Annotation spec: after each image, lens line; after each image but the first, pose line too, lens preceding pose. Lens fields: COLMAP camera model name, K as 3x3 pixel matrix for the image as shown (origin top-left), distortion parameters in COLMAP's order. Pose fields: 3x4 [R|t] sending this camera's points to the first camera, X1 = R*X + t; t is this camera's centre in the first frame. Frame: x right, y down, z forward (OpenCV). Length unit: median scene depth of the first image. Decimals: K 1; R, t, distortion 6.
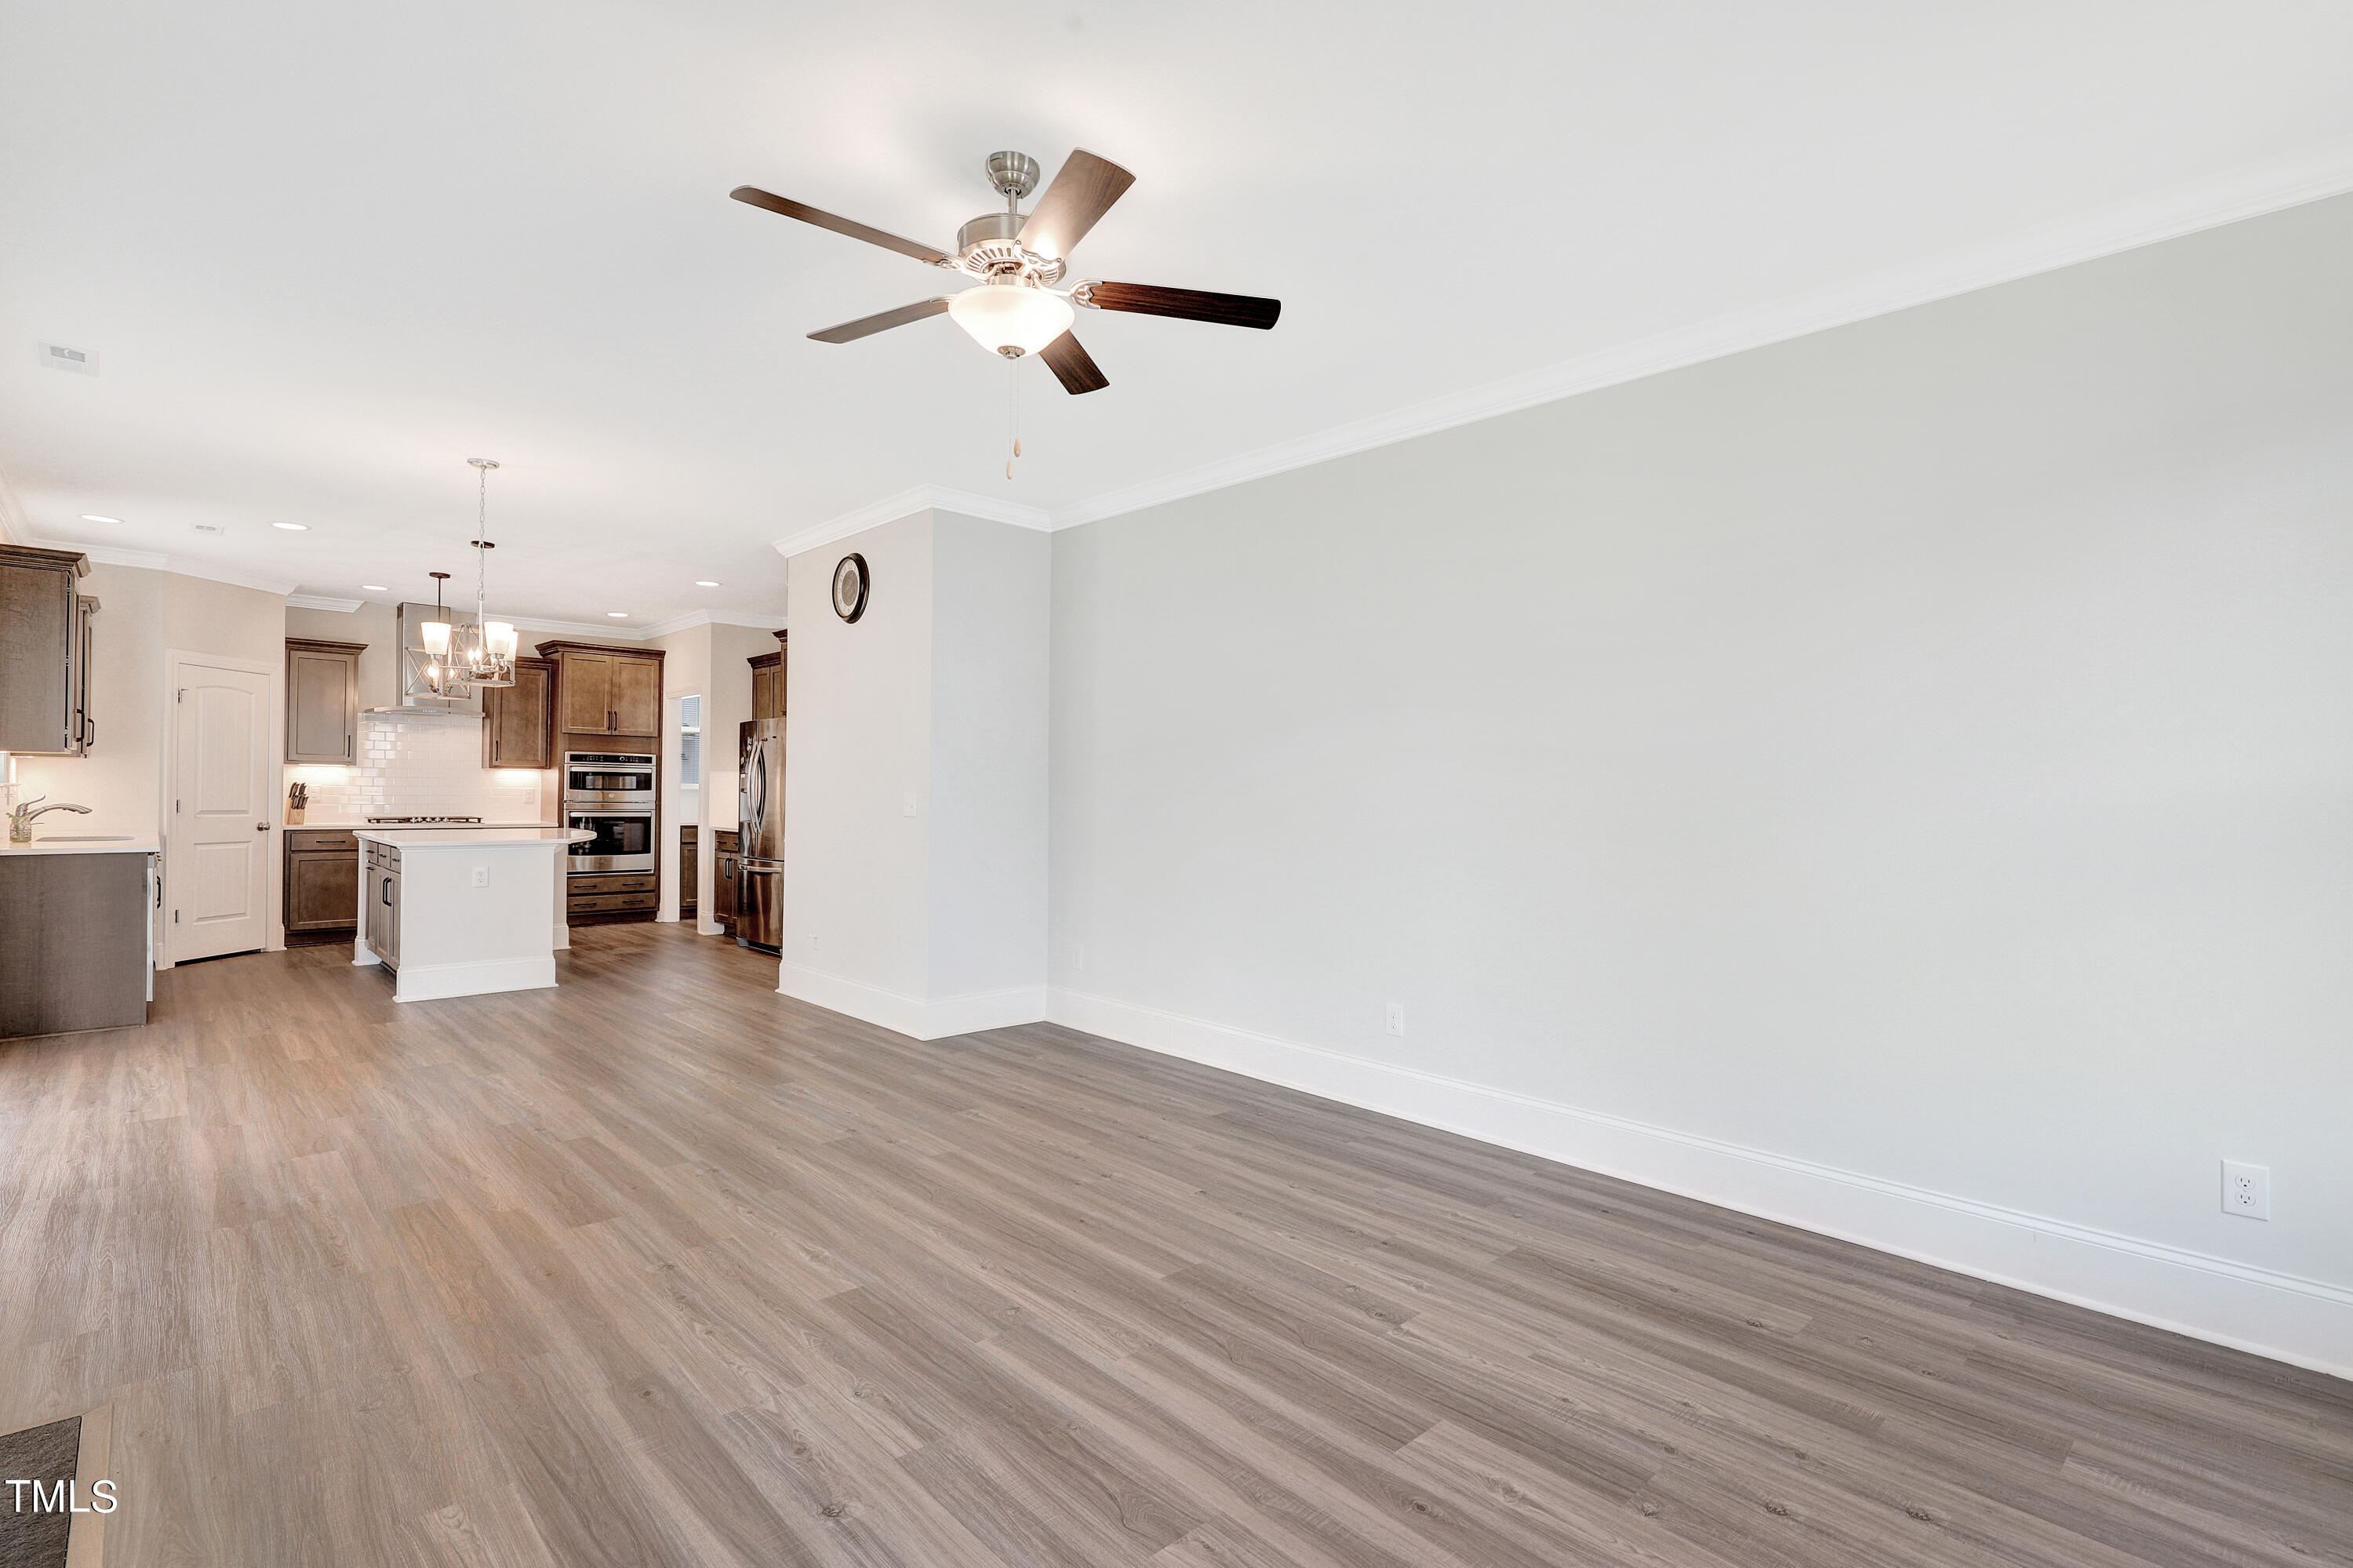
lens RADIAL K [[1081.2, 0, 1227.5], [0, 1081.2, 783.9], [0, 0, 1]] dist [0.001545, 0.000239]
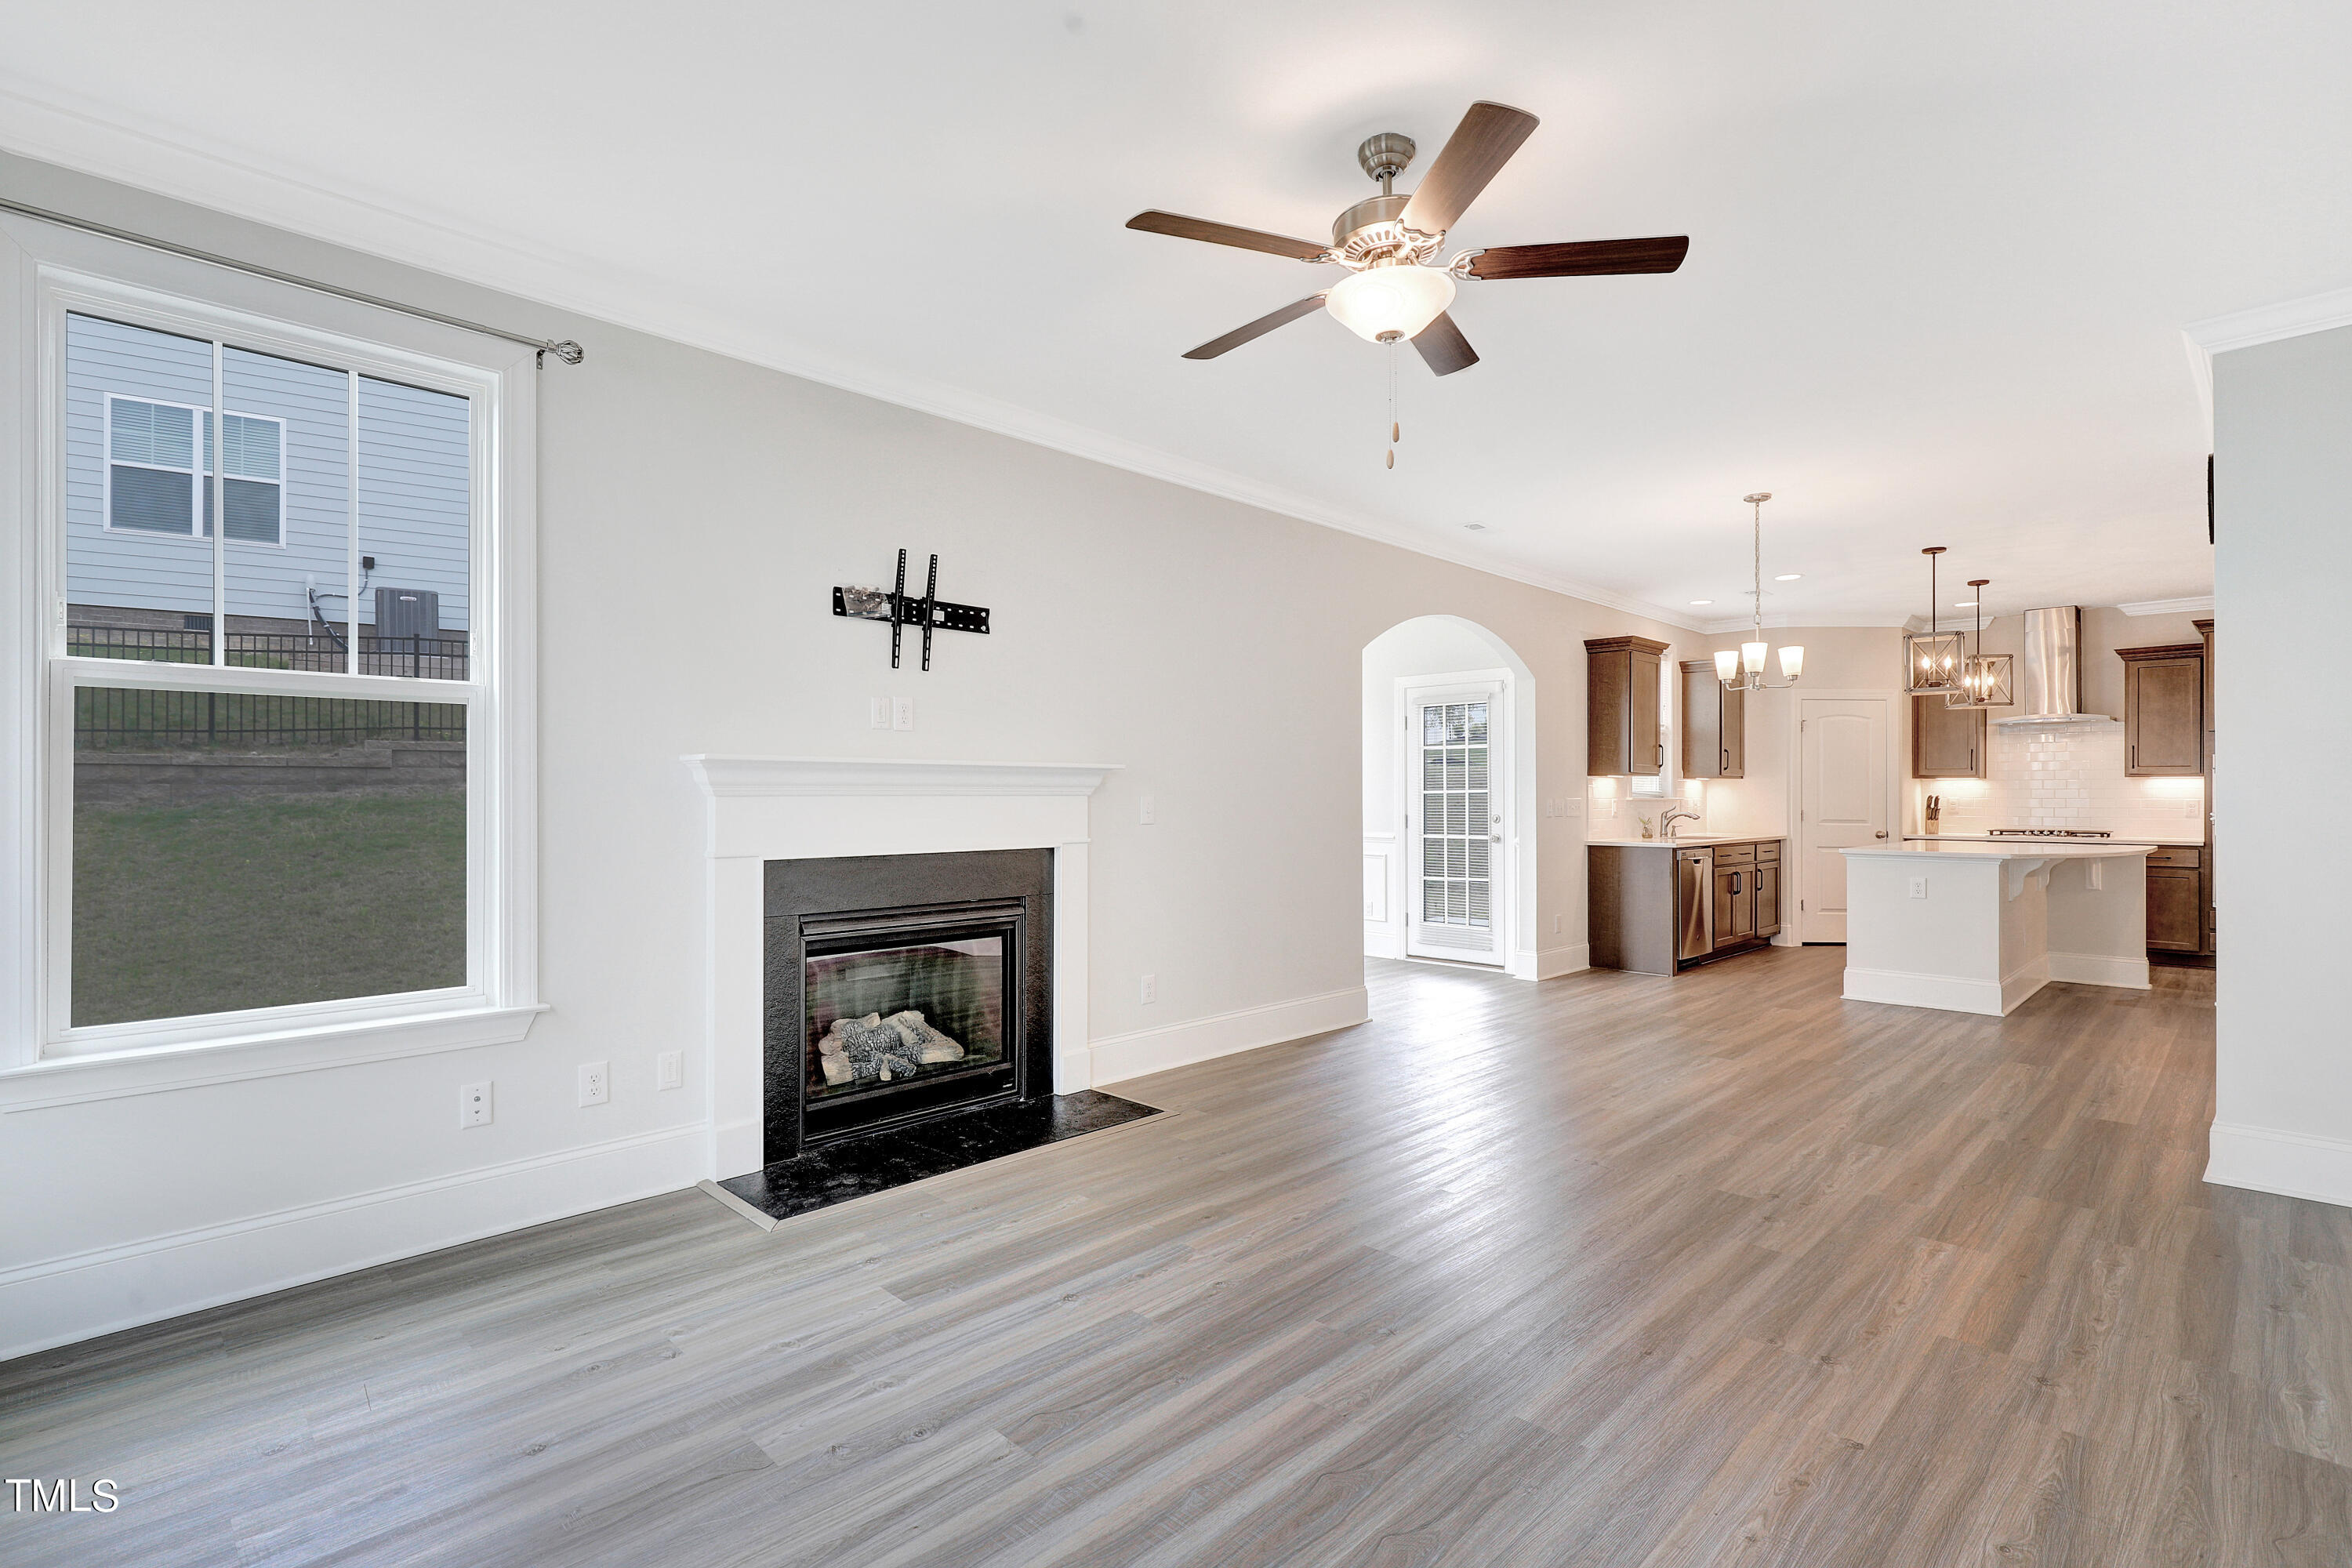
lens RADIAL K [[1080.7, 0, 1174.6], [0, 1080.7, 807.1], [0, 0, 1]] dist [0.001545, 0.000239]
pose [[0.022959, -0.000118, -0.999736, 0.523211], [0.007902, 0.999969, 0.000064, 0.011430], [0.999705, -0.007901, 0.022959, 0.543432]]
